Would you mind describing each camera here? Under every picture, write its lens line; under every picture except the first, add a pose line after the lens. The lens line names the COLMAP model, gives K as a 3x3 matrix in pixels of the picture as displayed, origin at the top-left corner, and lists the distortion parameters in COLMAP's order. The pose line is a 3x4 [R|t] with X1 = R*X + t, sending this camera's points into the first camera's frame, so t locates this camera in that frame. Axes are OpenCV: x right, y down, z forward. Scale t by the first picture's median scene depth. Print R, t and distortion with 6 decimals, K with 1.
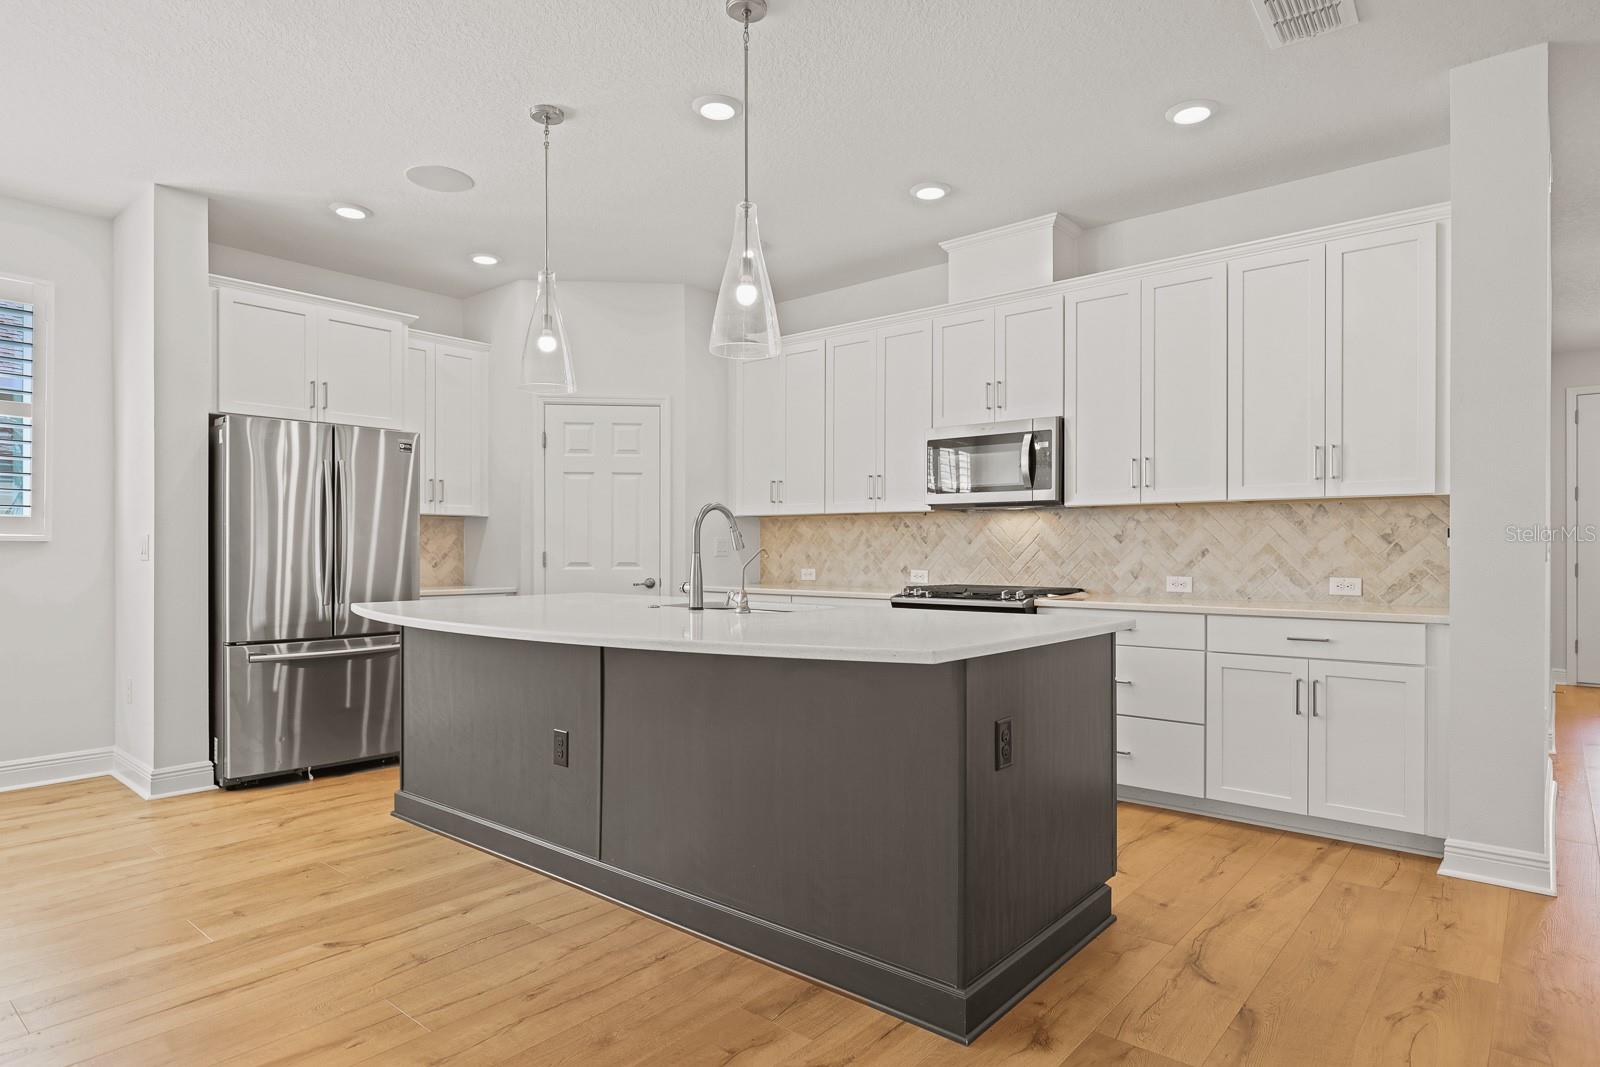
lens RADIAL K [[897.9, 0, 788.9], [0, 897.9, 536.9], [0, 0, 1]] dist [0.020745, -0.002353]
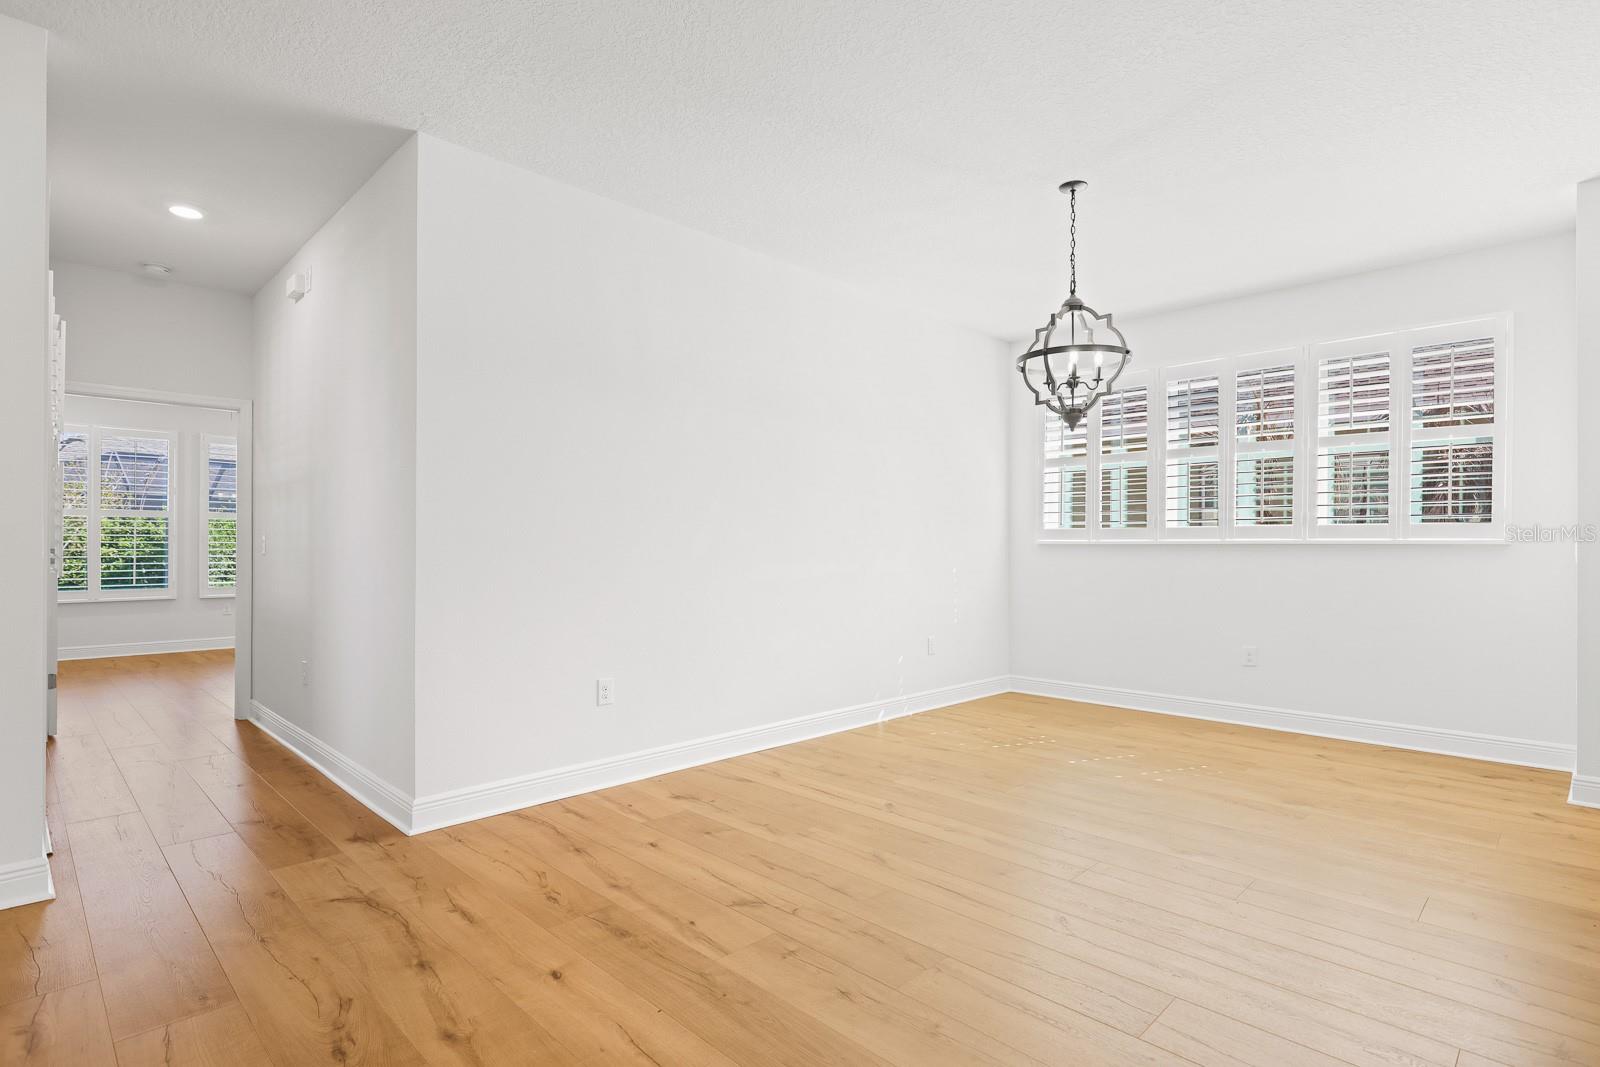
lens RADIAL K [[794.4, 0, 813.7], [0, 794.4, 541.7], [0, 0, 1]] dist [-0.027084, -0.001568]
pose [[-0.065133, -0.013035, -0.997791, 0.276351], [0.008631, 0.999870, -0.013626, 0.010004], [0.997839, -0.009500, -0.065012, 0.324697]]
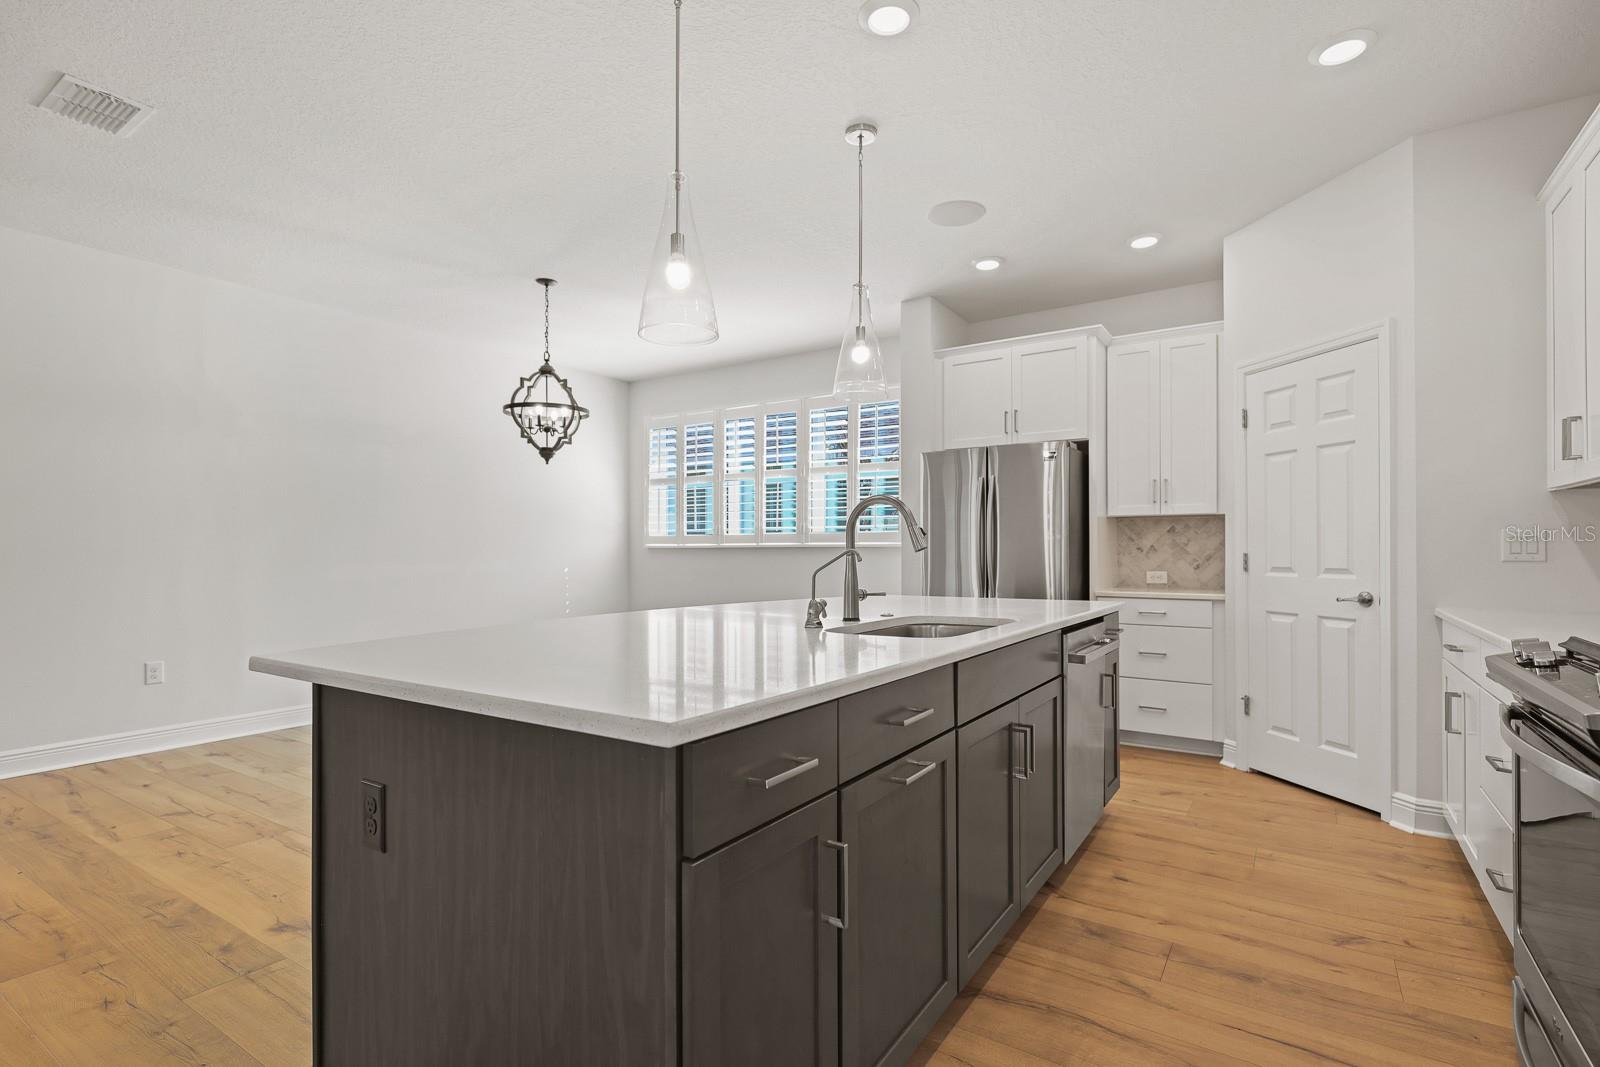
lens RADIAL K [[770.0, 0, 782.5], [0, 770.0, 541.7], [0, 0, 1]] dist [0.008358, 0.000972]
pose [[0.123424, -0.012777, -0.992272, 0.381749], [0.011115, 0.999872, -0.011492, 0.009375], [0.992292, -0.009610, 0.123551, 0.486514]]
